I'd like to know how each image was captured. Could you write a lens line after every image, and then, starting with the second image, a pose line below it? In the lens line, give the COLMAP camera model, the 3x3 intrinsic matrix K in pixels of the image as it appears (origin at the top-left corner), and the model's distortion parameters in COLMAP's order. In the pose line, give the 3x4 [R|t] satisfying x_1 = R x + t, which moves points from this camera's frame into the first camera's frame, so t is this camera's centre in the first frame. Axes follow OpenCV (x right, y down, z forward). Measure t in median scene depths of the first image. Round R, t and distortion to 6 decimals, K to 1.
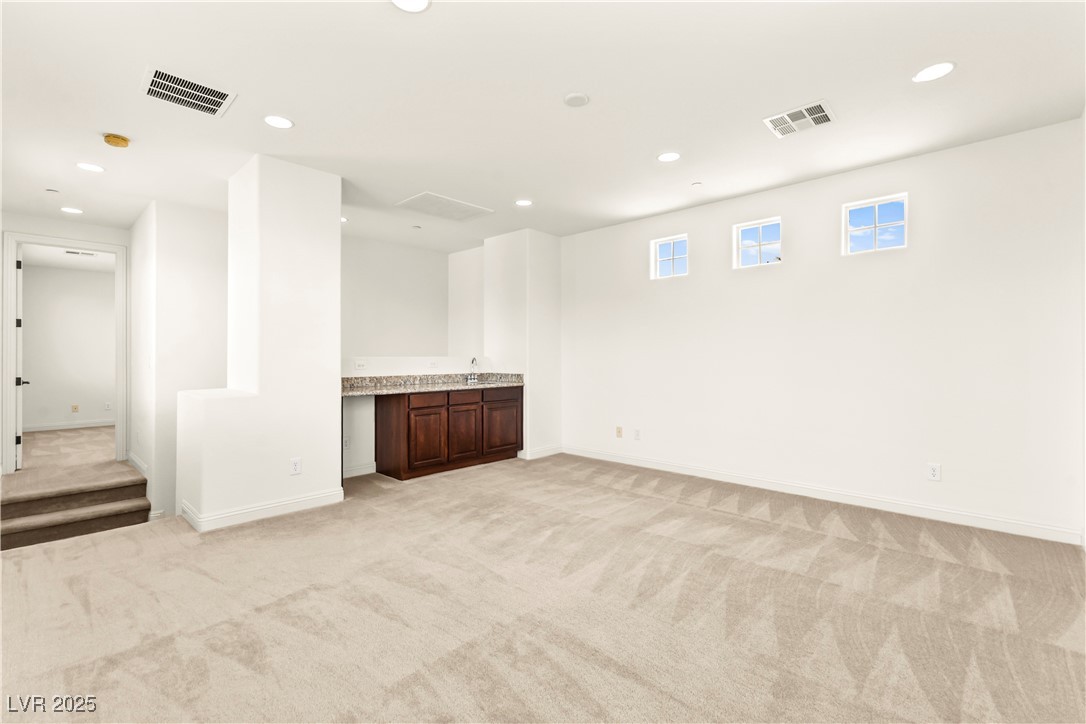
lens RADIAL K [[478.5, 0, 543.1], [0, 478.5, 356.5], [0, 0, 1]] dist [0.002920, 0.000117]
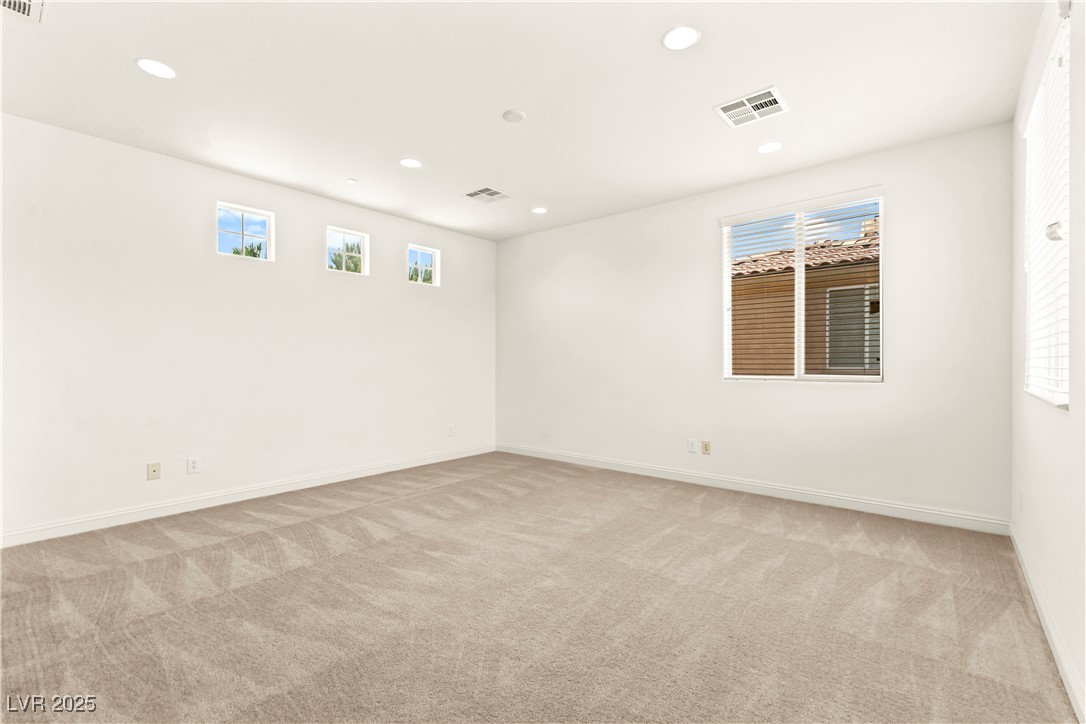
lens RADIAL K [[474.5, 0, 541.7], [0, 474.5, 364.7], [0, 0, 1]] dist [0.003020, 0.000007]
pose [[-0.040069, -0.007646, 0.999168, -0.657174], [-0.001245, 0.999970, 0.007603, 0.008545], [-0.999196, -0.000939, -0.040077, 0.639193]]
